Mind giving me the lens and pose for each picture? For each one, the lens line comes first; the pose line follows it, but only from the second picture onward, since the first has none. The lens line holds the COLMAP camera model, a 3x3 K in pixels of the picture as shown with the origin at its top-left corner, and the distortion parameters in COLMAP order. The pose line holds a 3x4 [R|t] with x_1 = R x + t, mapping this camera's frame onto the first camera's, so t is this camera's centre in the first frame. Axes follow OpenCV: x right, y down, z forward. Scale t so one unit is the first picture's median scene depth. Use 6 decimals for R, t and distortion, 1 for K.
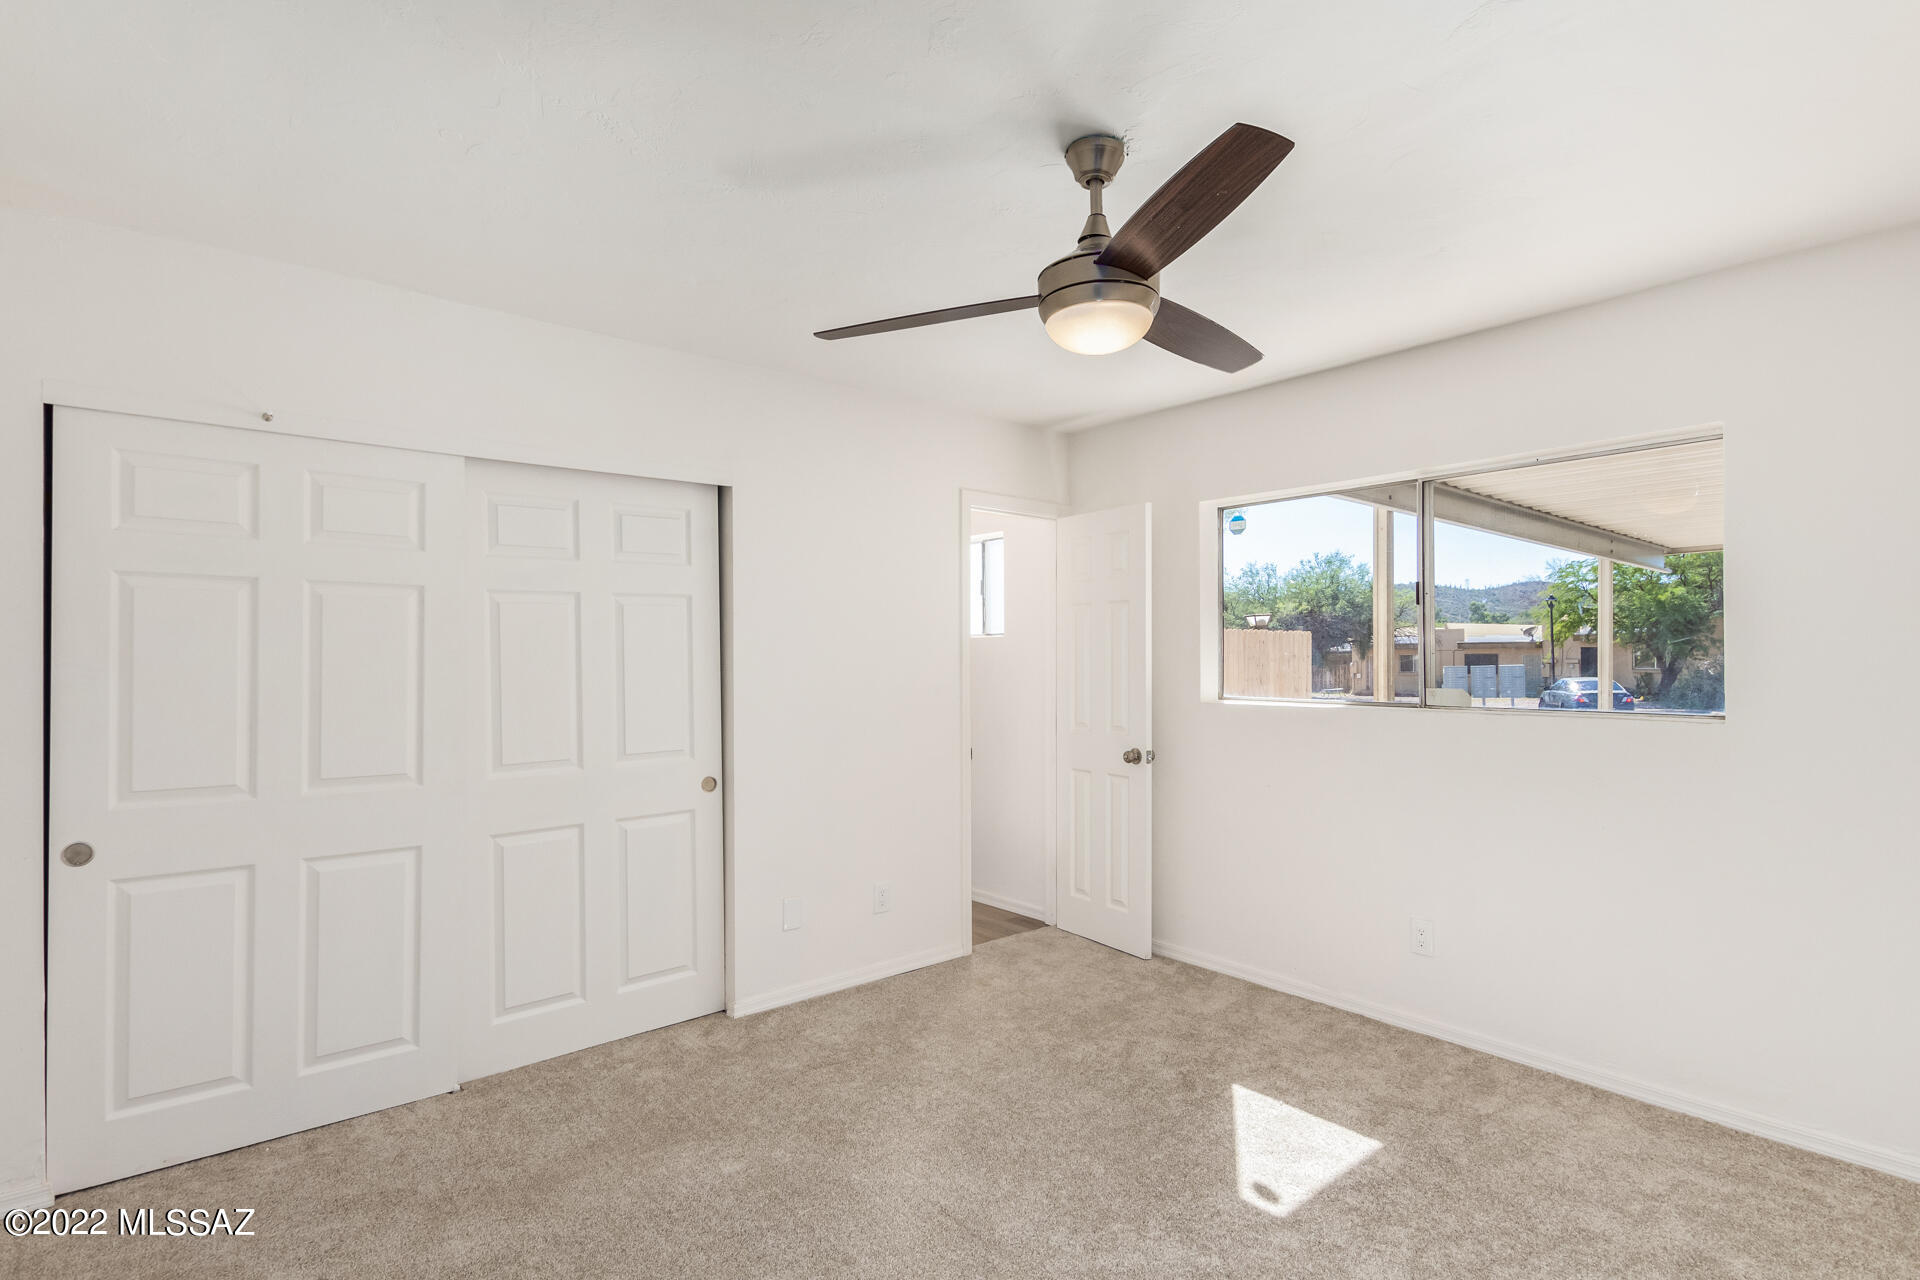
lens RADIAL K [[920.6, 0, 958.7], [0, 920.6, 650.8], [0, 0, 1]] dist [-0.005721, -0.001542]
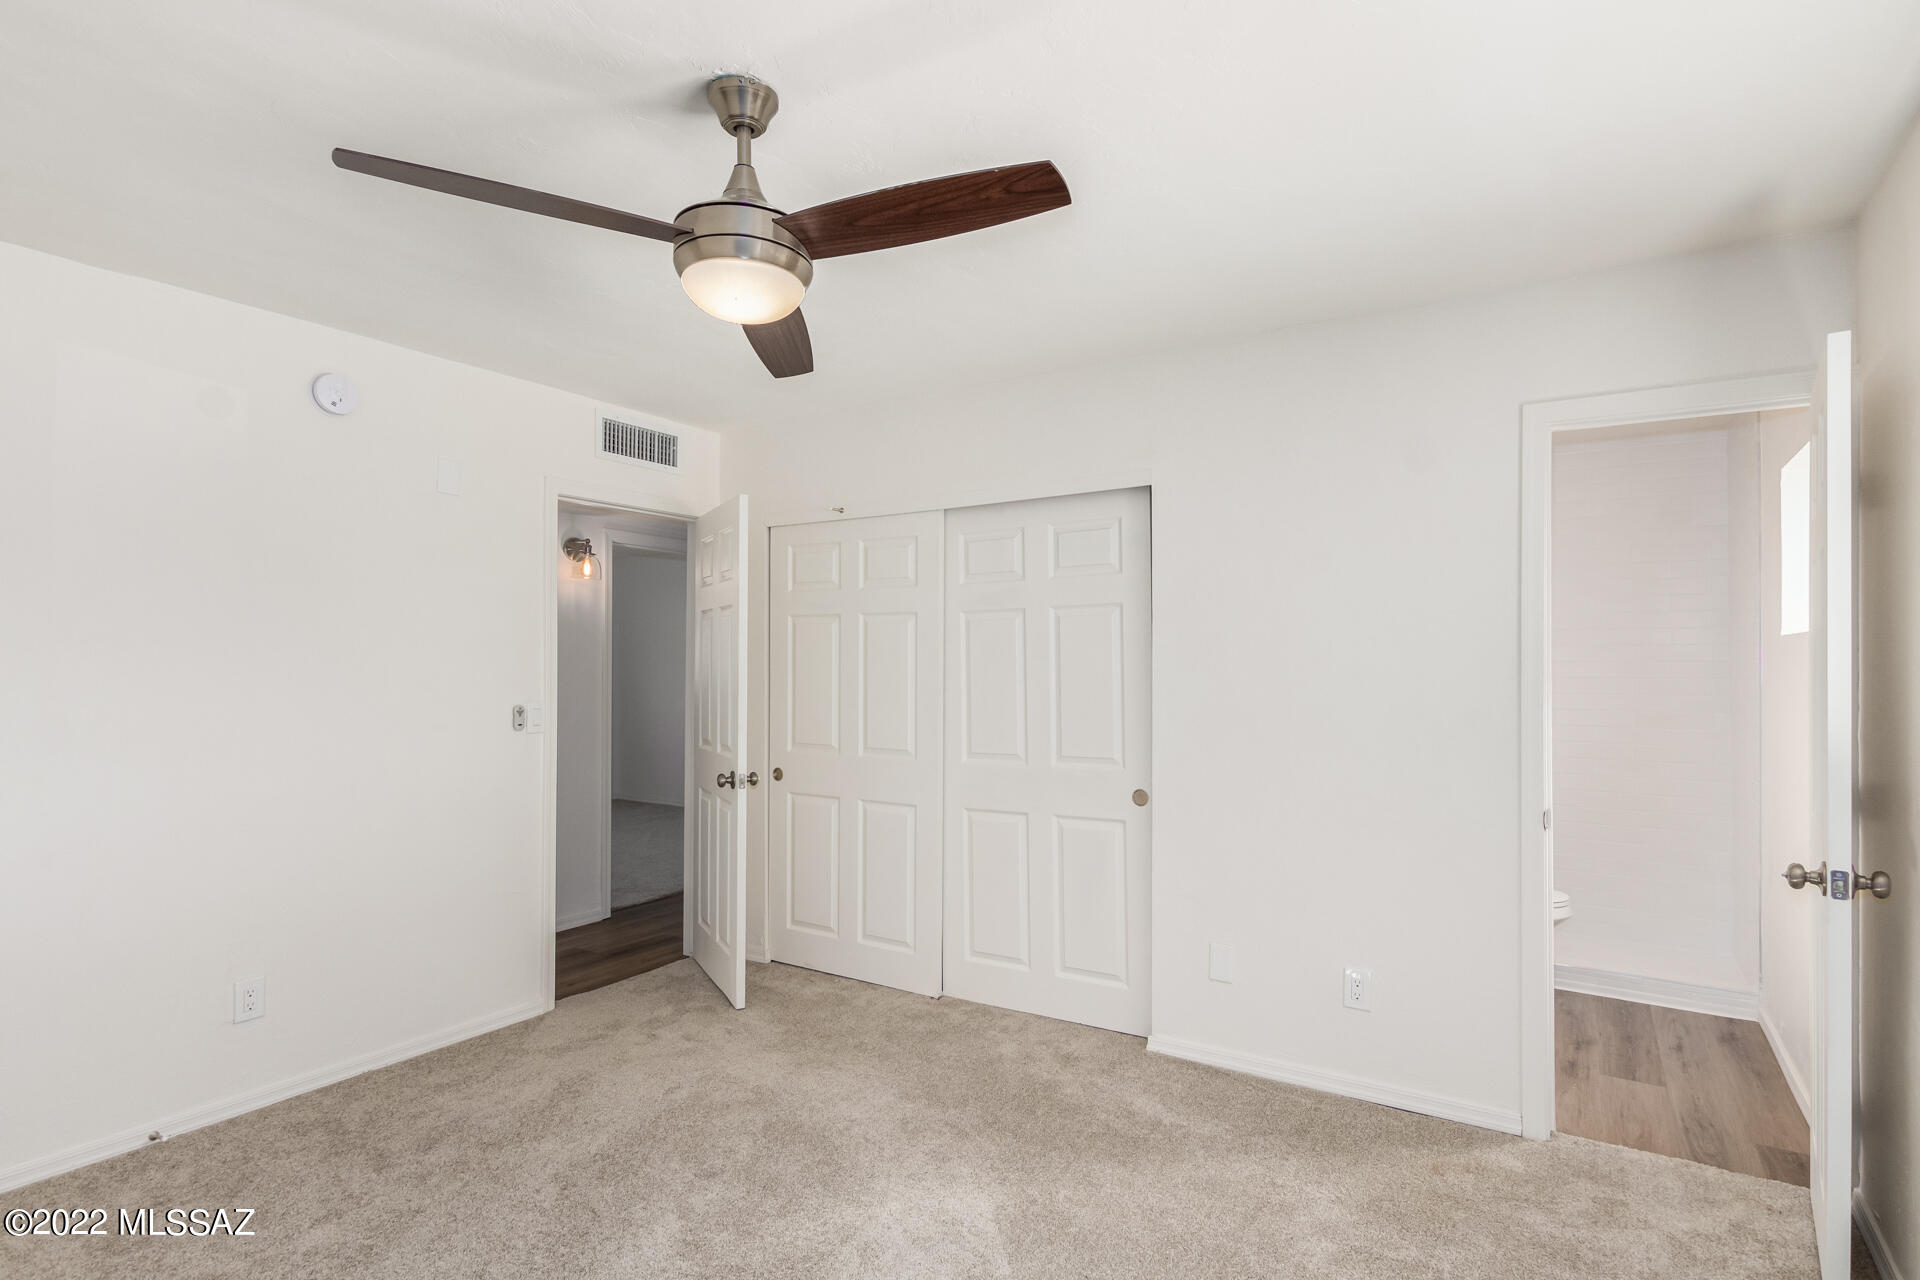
lens RADIAL K [[920.6, 0, 960.6], [0, 920.6, 648.1], [0, 0, 1]] dist [-0.005721, -0.001542]
pose [[0.312111, -0.006936, -0.950020, 0.608947], [0.007769, 0.999959, -0.004749, -0.009418], [0.950014, -0.005898, 0.312152, 0.542926]]
